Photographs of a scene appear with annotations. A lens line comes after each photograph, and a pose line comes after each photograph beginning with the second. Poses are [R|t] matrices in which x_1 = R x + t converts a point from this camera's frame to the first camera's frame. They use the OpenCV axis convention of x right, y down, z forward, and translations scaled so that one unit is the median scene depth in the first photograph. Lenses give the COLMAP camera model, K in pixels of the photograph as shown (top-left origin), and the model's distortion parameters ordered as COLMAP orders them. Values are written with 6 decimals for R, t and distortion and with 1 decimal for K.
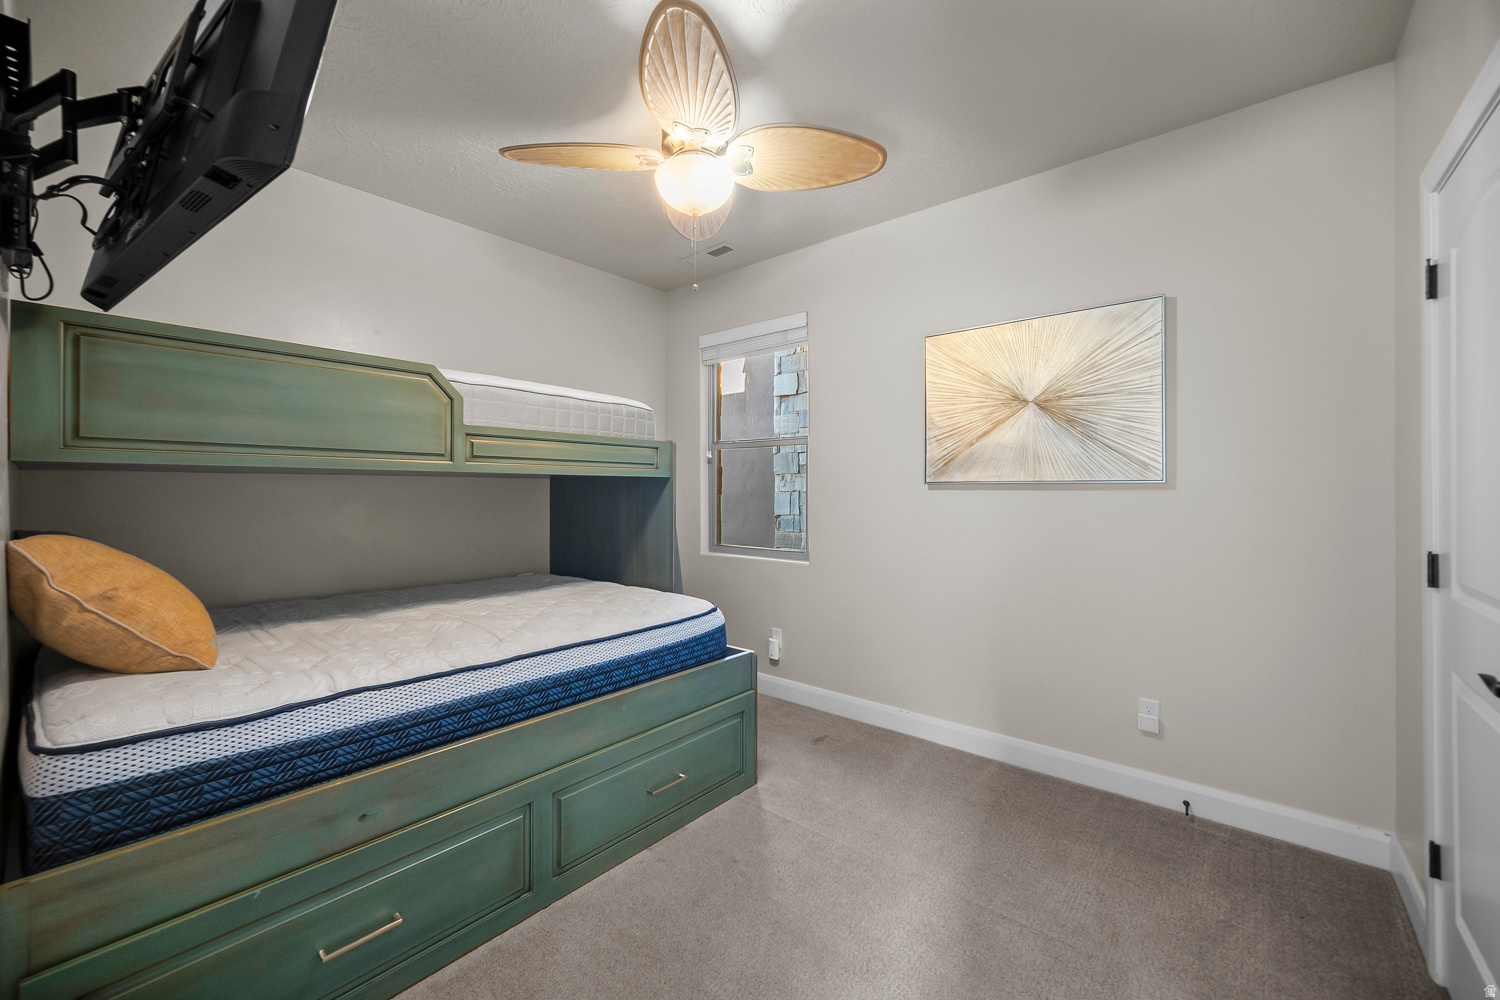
lens RADIAL K [[589.3, 0, 747.5], [0, 589.3, 494.0], [0, 0, 1]] dist [-0.001124, -0.000339]
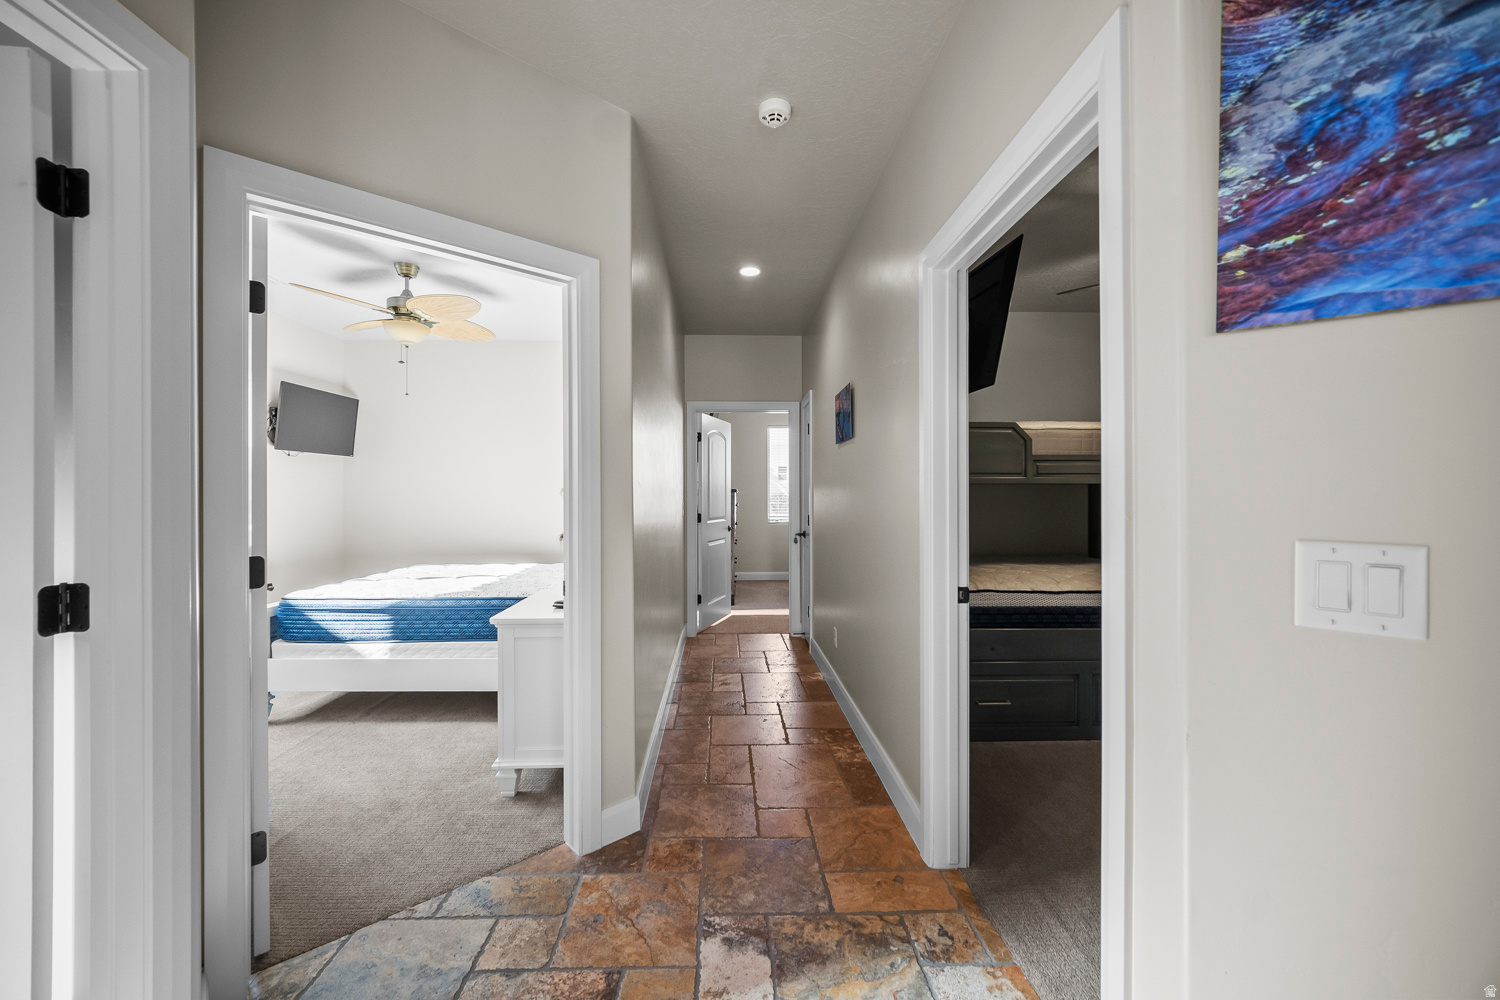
lens RADIAL K [[589.3, 0, 738.6], [0, 589.3, 496.6], [0, 0, 1]] dist [-0.001124, -0.000339]
pose [[0.664507, 0.001737, -0.747280, 0.214965], [0.000830, 0.999995, 0.003062, -0.005355], [0.747282, -0.002655, 0.664502, -0.738114]]
